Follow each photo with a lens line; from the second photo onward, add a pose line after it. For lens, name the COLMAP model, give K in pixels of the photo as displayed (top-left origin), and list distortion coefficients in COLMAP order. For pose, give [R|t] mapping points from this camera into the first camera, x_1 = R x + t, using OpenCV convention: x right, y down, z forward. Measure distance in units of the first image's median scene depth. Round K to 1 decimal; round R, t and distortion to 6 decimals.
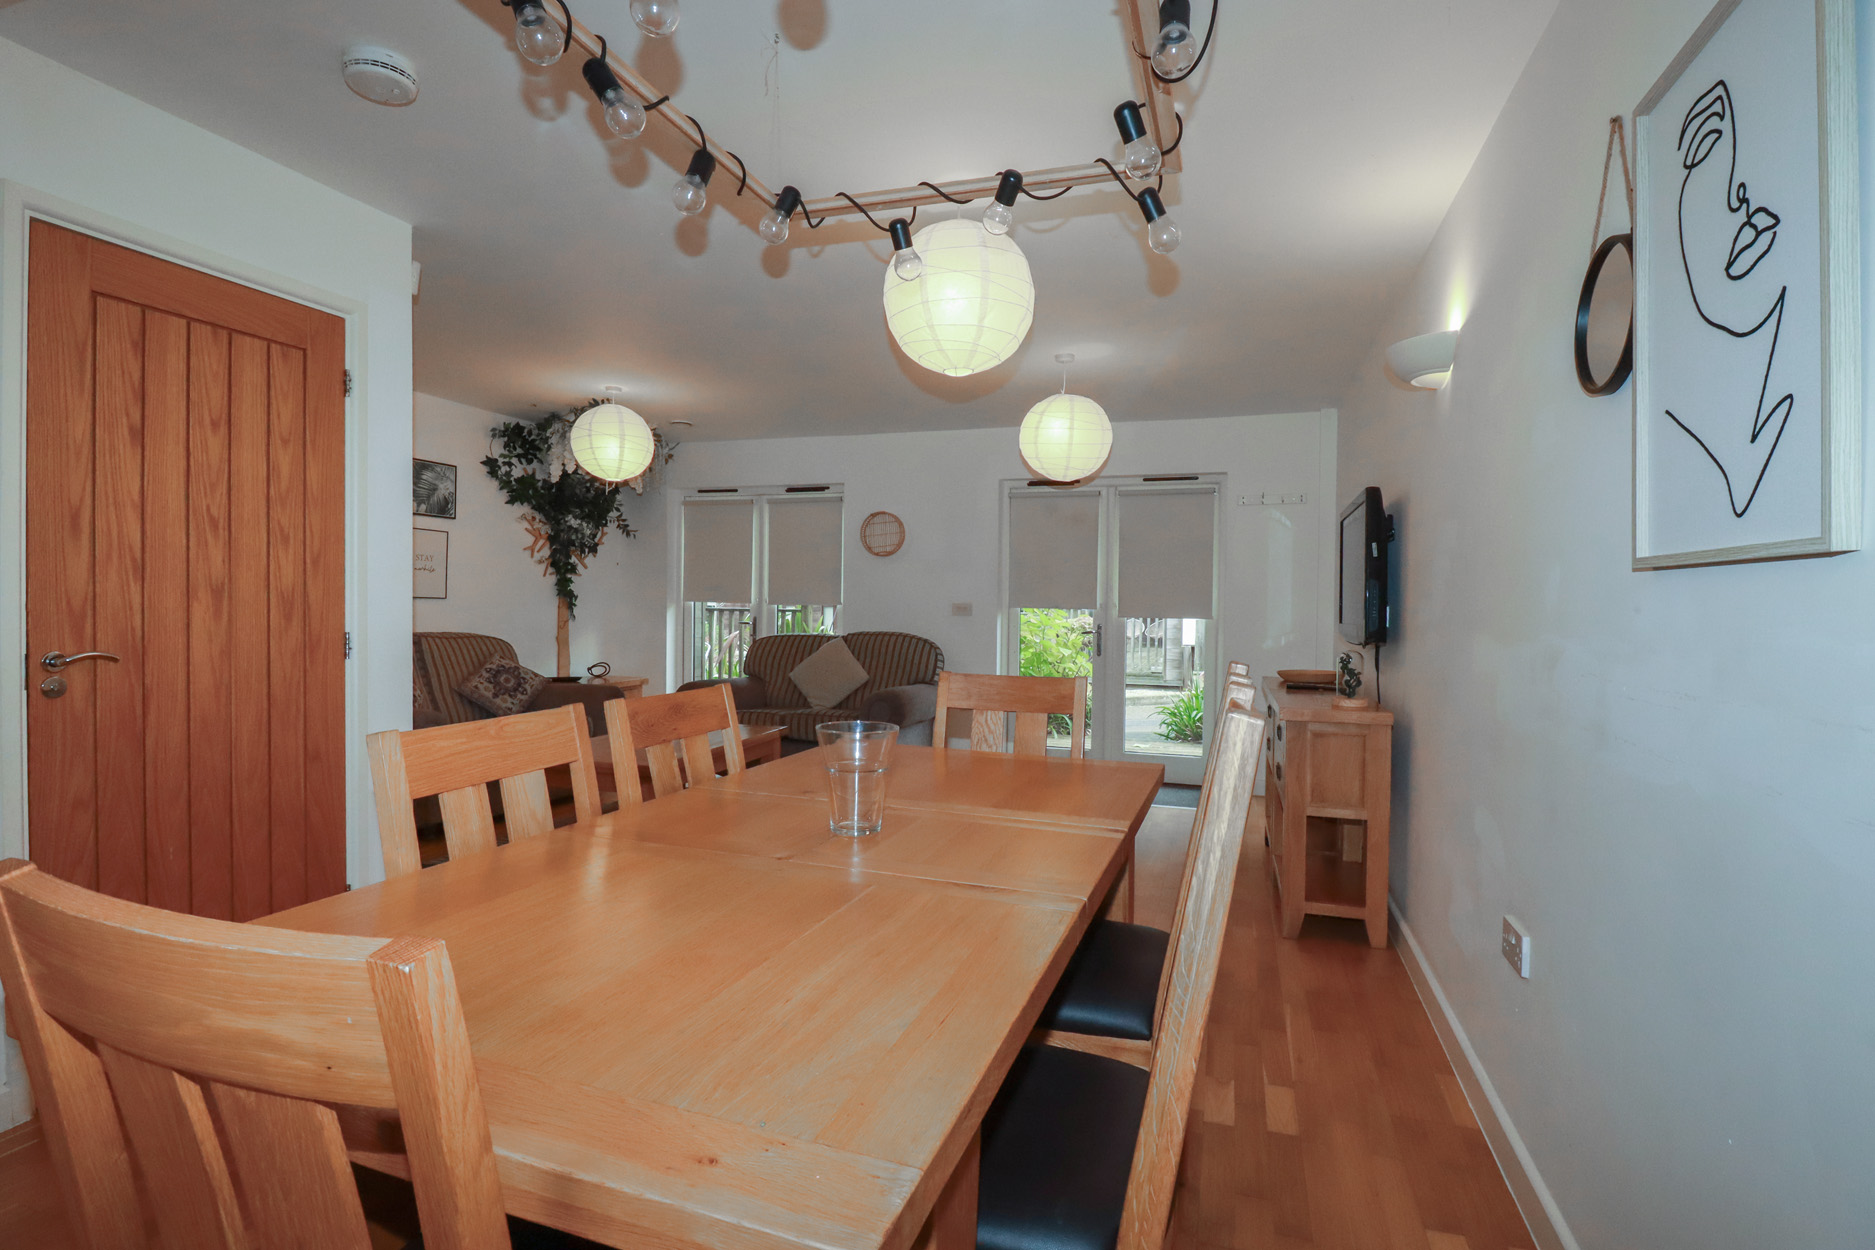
lens RADIAL K [[837.0, 0, 985.2], [0, 837.0, 614.8], [0, 0, 1]] dist [-0.039465, -0.000161]
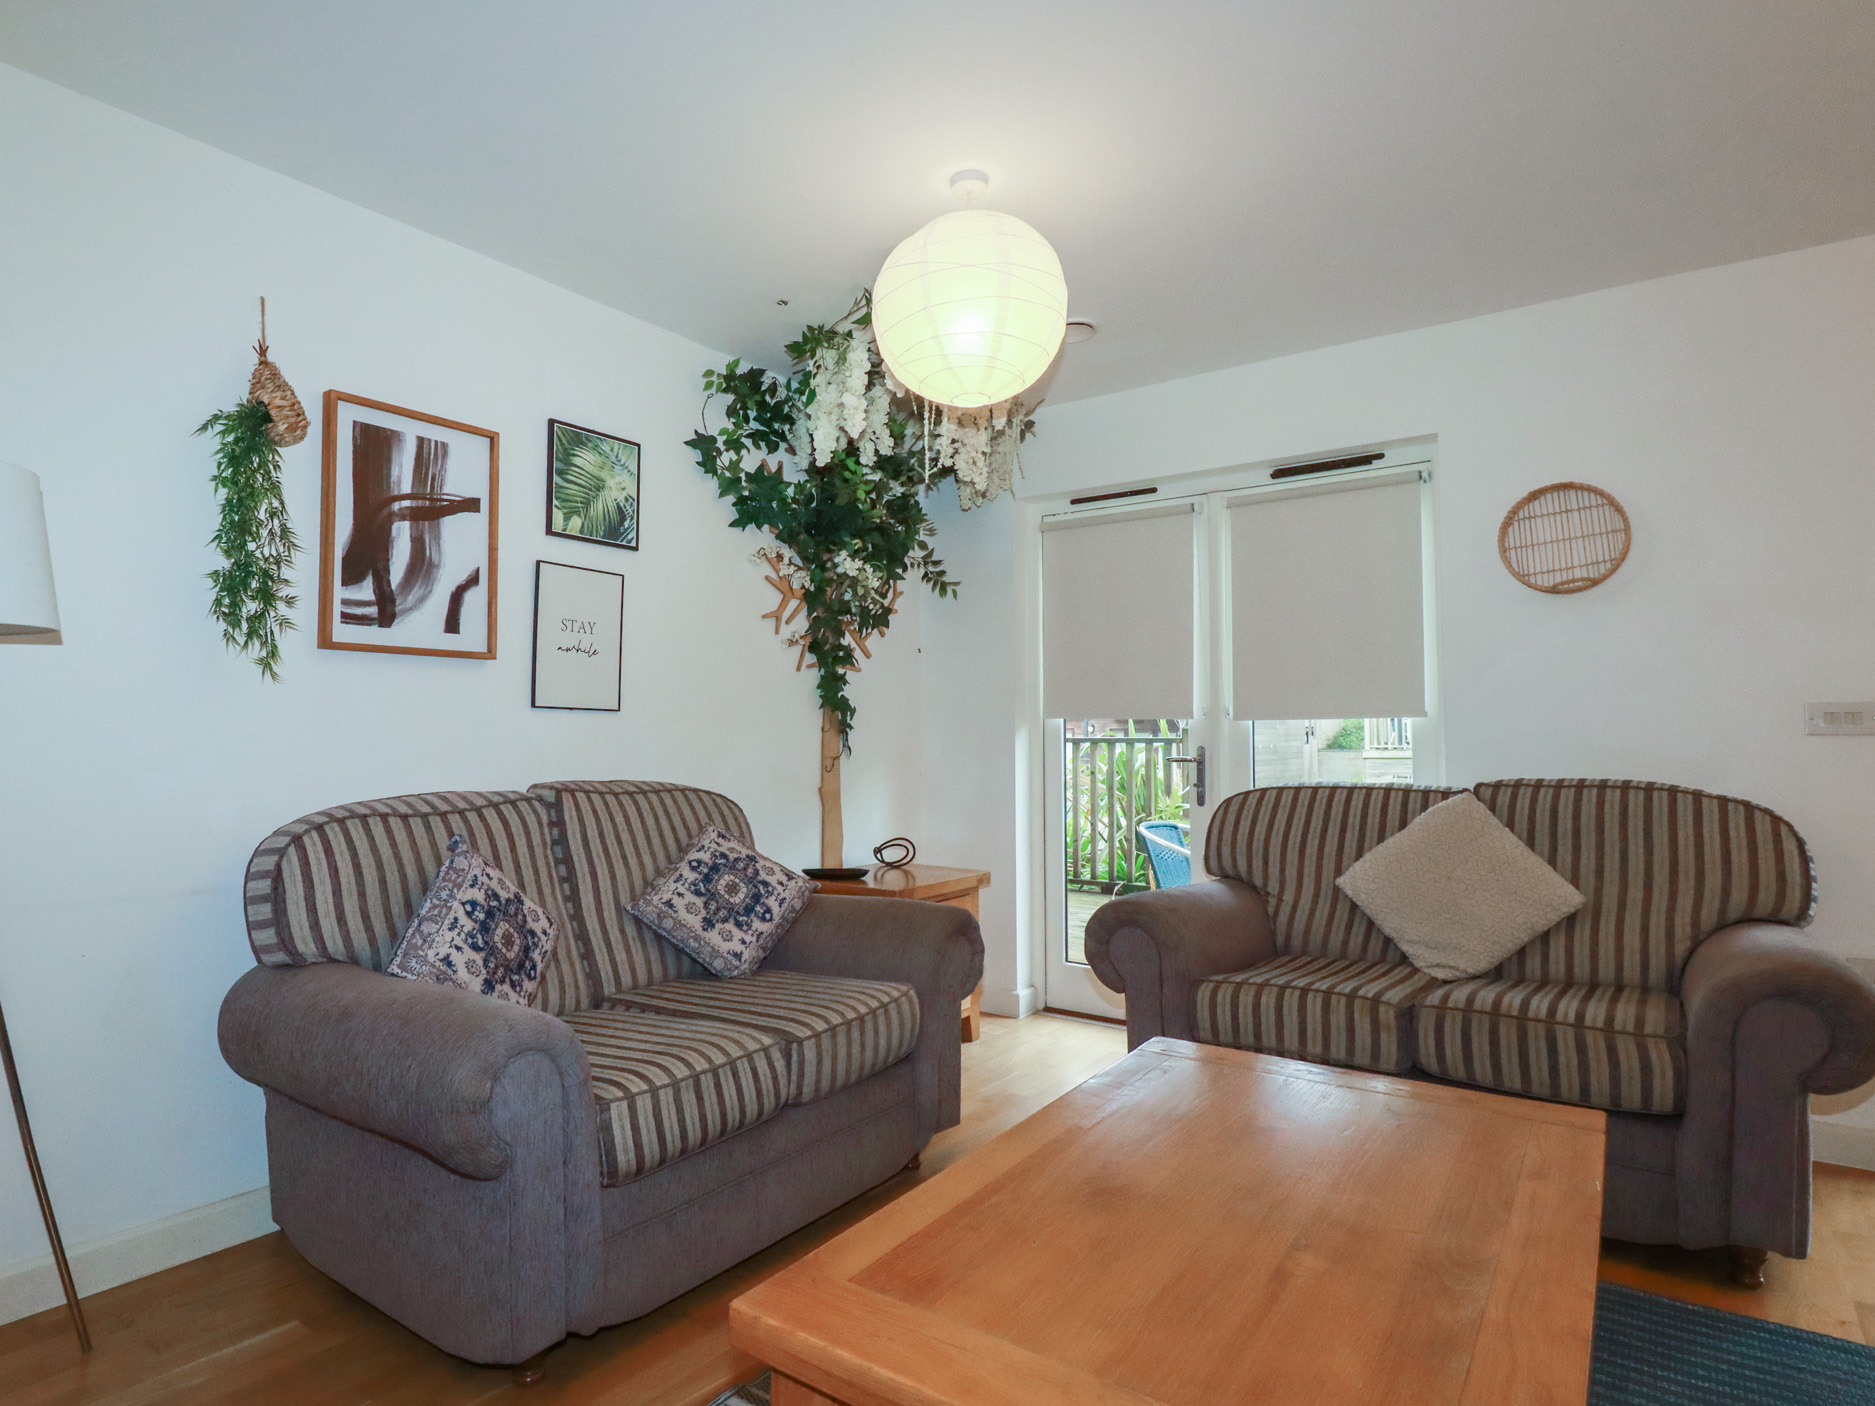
lens RADIAL K [[1020.2, 0, 937.5], [0, 1020.2, 703.0], [0, 0, 1]] dist [-0.005841, -0.002403]
pose [[0.947039, -0.020689, -0.320450, -0.253037], [0.005506, 0.998822, -0.048215, 0.004993], [0.321070, 0.043897, 0.946038, 0.437096]]
